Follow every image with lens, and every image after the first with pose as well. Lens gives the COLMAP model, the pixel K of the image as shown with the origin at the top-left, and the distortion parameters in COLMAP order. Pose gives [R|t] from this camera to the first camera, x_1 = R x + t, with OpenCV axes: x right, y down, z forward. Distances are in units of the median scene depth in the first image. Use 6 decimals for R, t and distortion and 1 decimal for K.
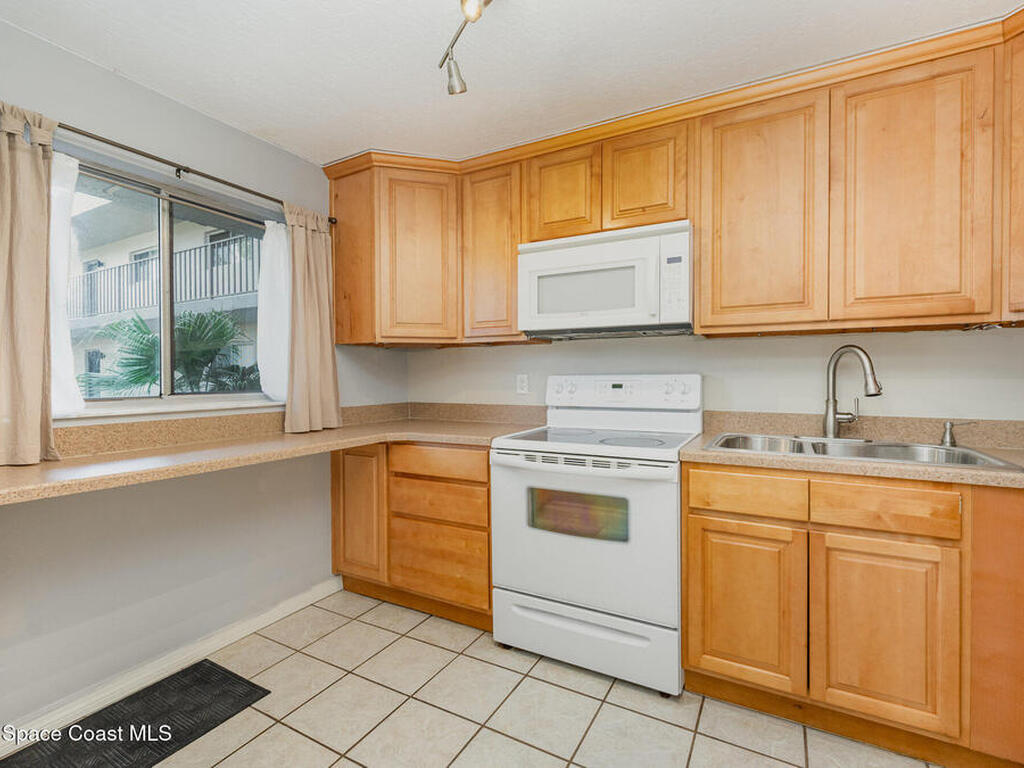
lens RADIAL K [[465.7, 0, 512.0], [0, 465.7, 384.0], [0, 0, 1]] dist [0.000705, 0.000060]
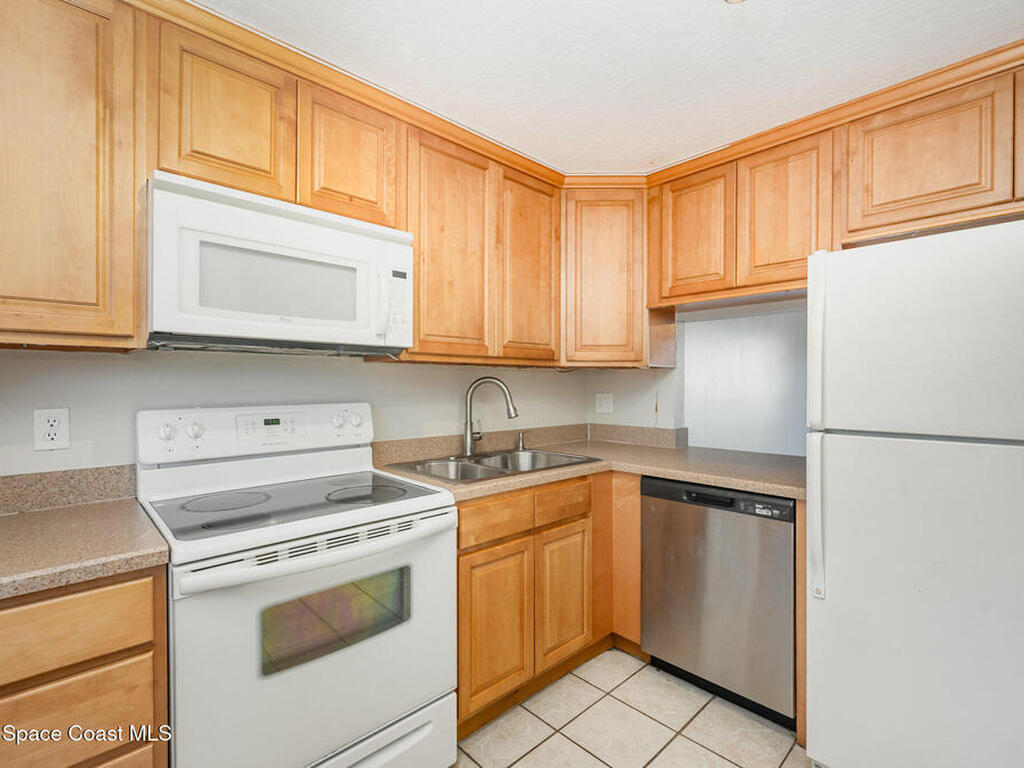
lens RADIAL K [[495.4, 0, 512.6], [0, 495.4, 386.6], [0, 0, 1]] dist [-0.000203, -0.000252]
pose [[0.301949, -0.002710, 0.953320, -0.459667], [0.013376, 0.999910, -0.001394, -0.052105], [-0.953230, 0.013173, 0.301958, 0.511456]]
